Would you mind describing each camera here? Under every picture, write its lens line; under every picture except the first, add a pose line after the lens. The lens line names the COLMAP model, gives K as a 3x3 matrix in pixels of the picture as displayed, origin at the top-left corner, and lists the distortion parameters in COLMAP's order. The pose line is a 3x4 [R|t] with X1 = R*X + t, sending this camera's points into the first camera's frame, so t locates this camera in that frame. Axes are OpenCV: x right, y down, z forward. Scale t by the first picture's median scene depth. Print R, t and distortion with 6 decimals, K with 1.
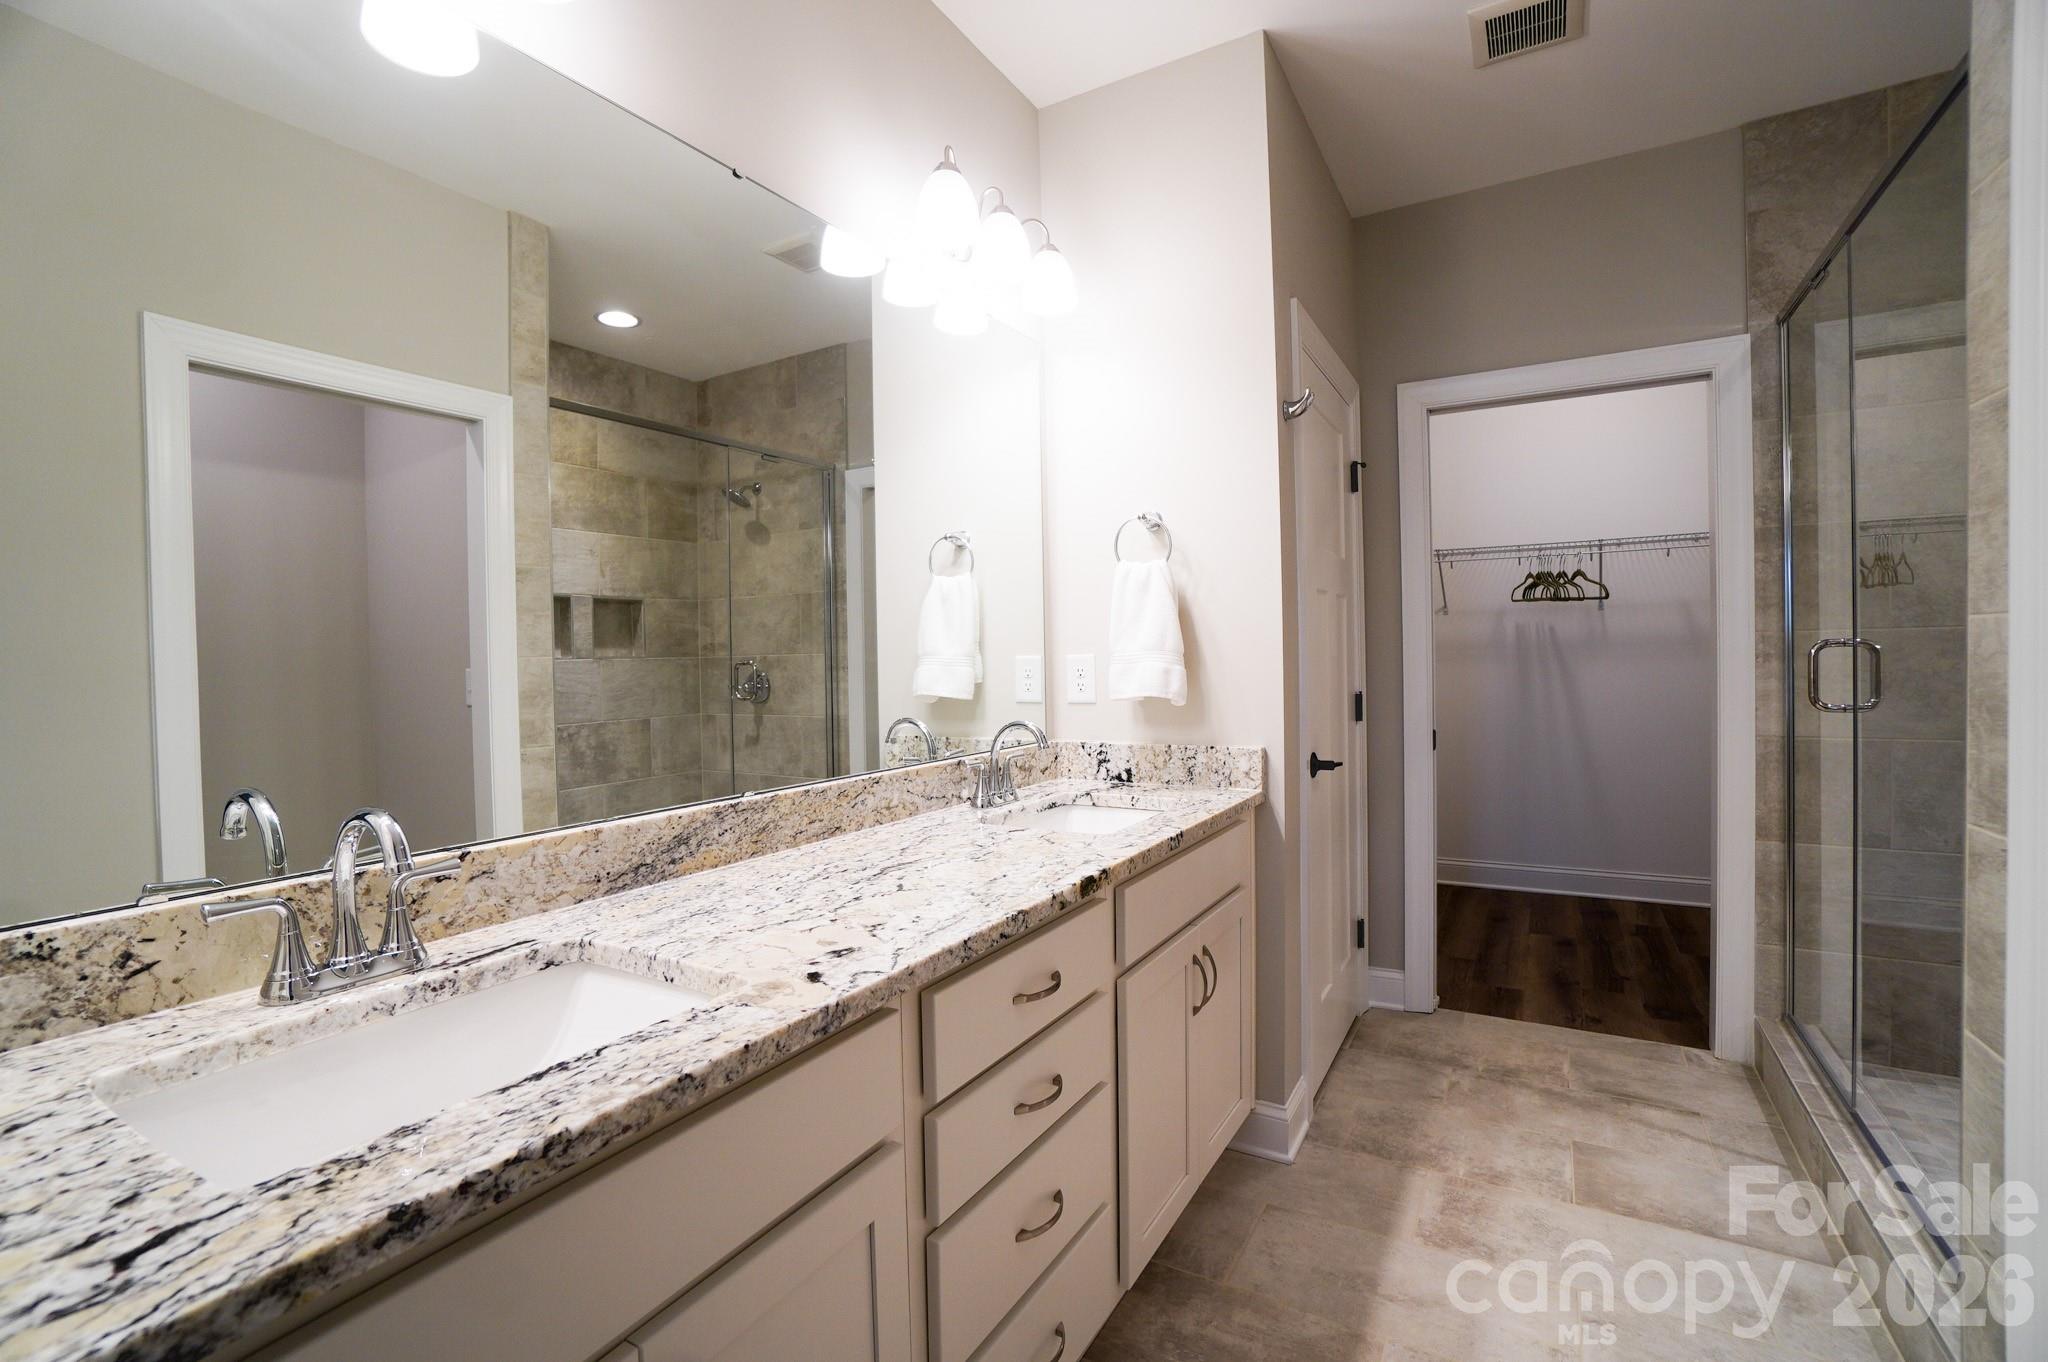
lens RADIAL K [[907.6, 0, 1036.4], [0, 907.6, 678.9], [0, 0, 1]] dist [-0.060947, 0.020237]
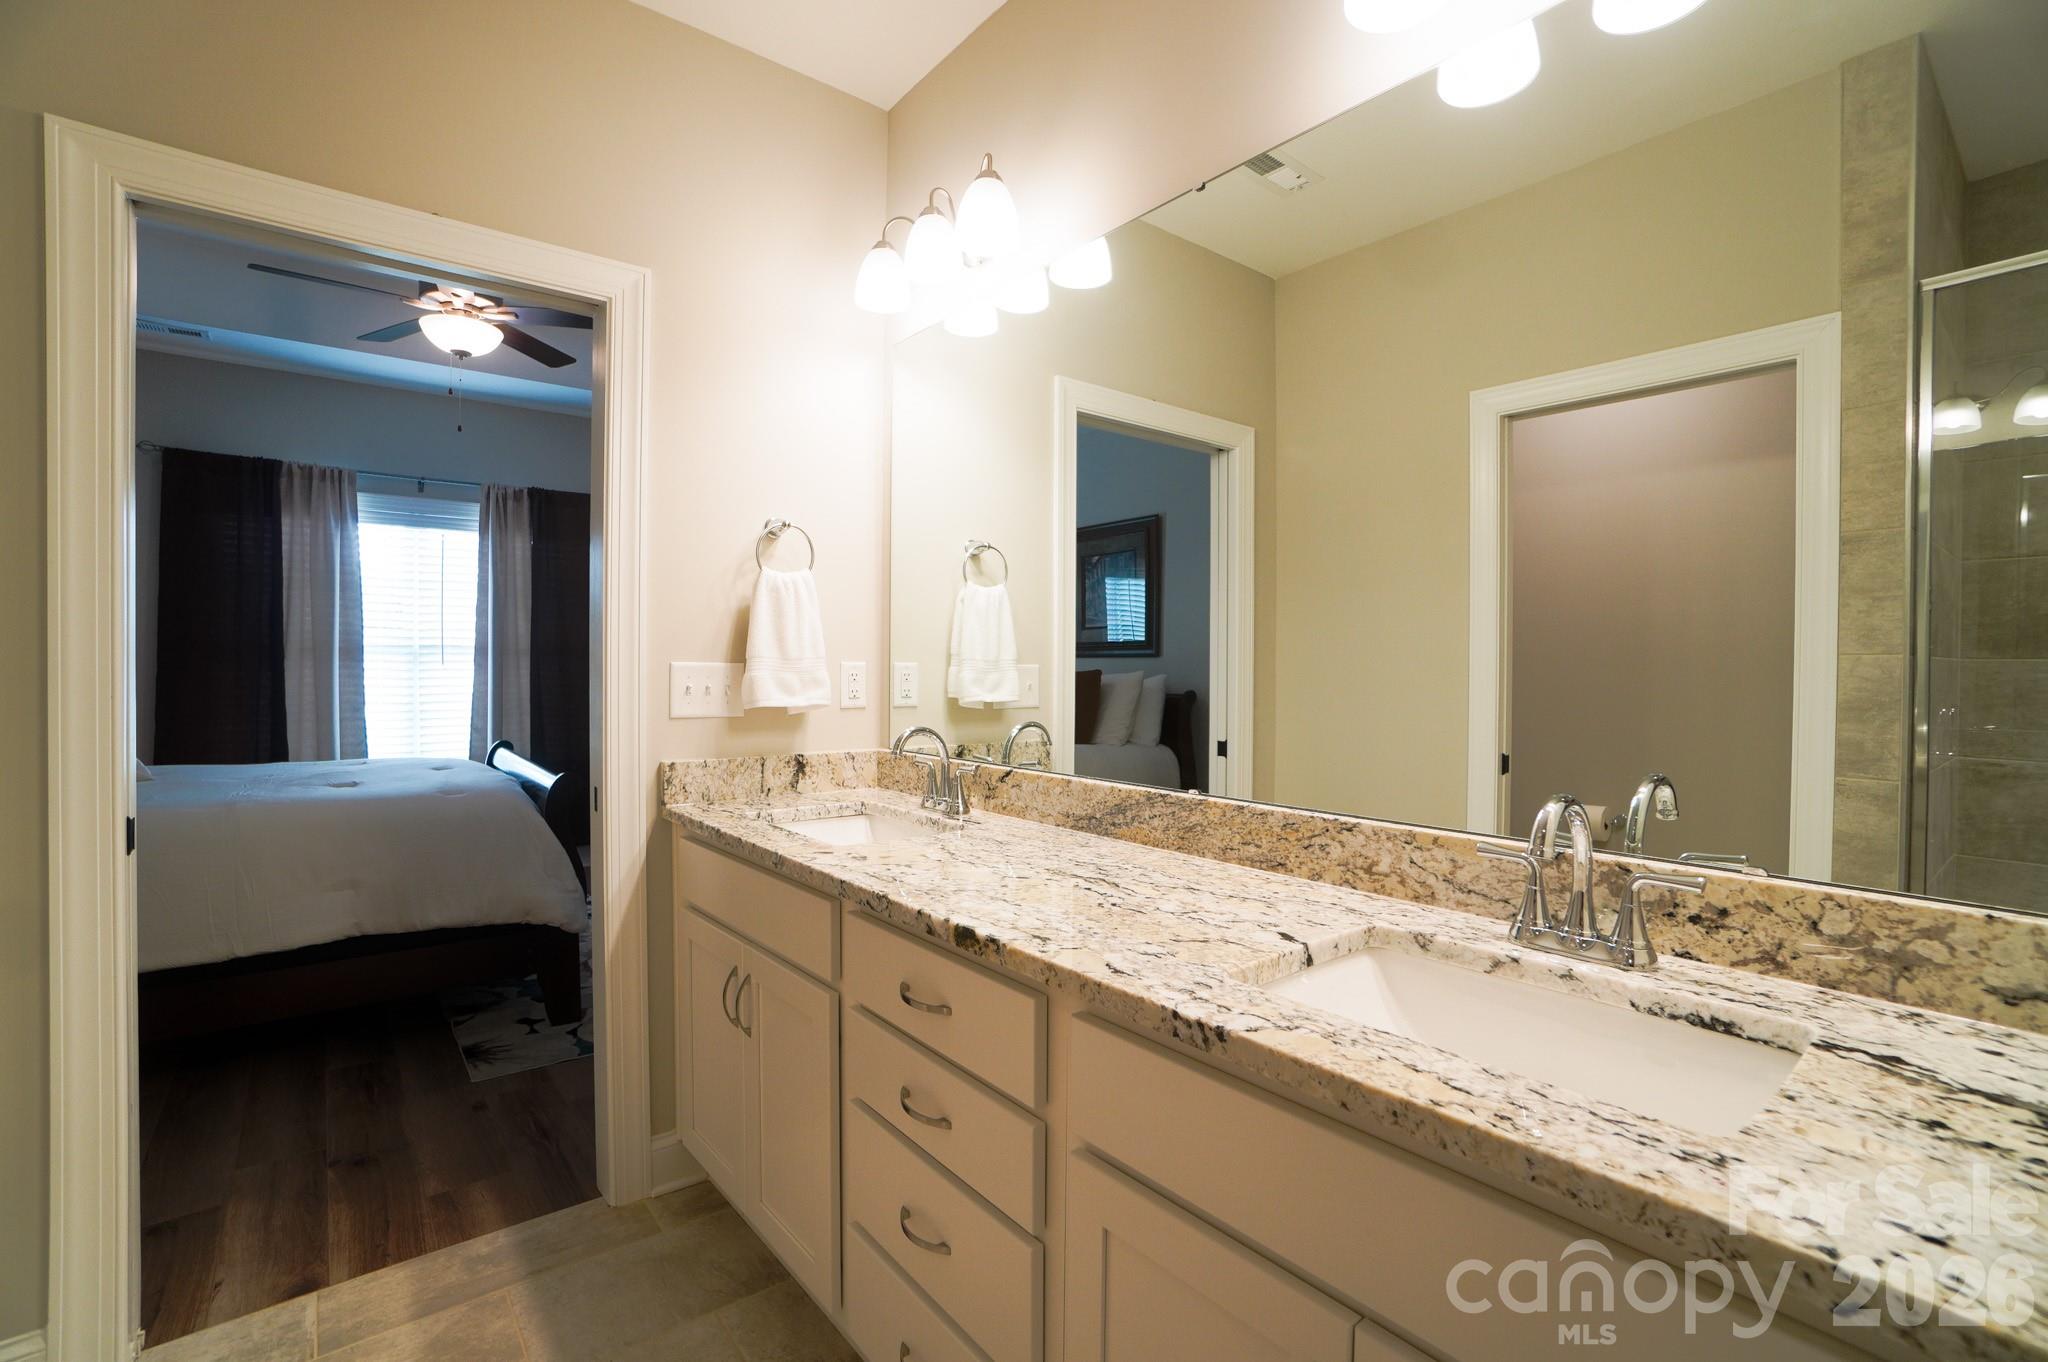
lens RADIAL K [[907.6, 0, 992.1], [0, 907.6, 672.1], [0, 0, 1]] dist [-0.060947, 0.020237]
pose [[-0.382739, 0.025167, -0.923514, 0.653729], [-0.020369, 0.999156, 0.035670, -0.037276], [0.923632, 0.032464, -0.381903, 1.074086]]
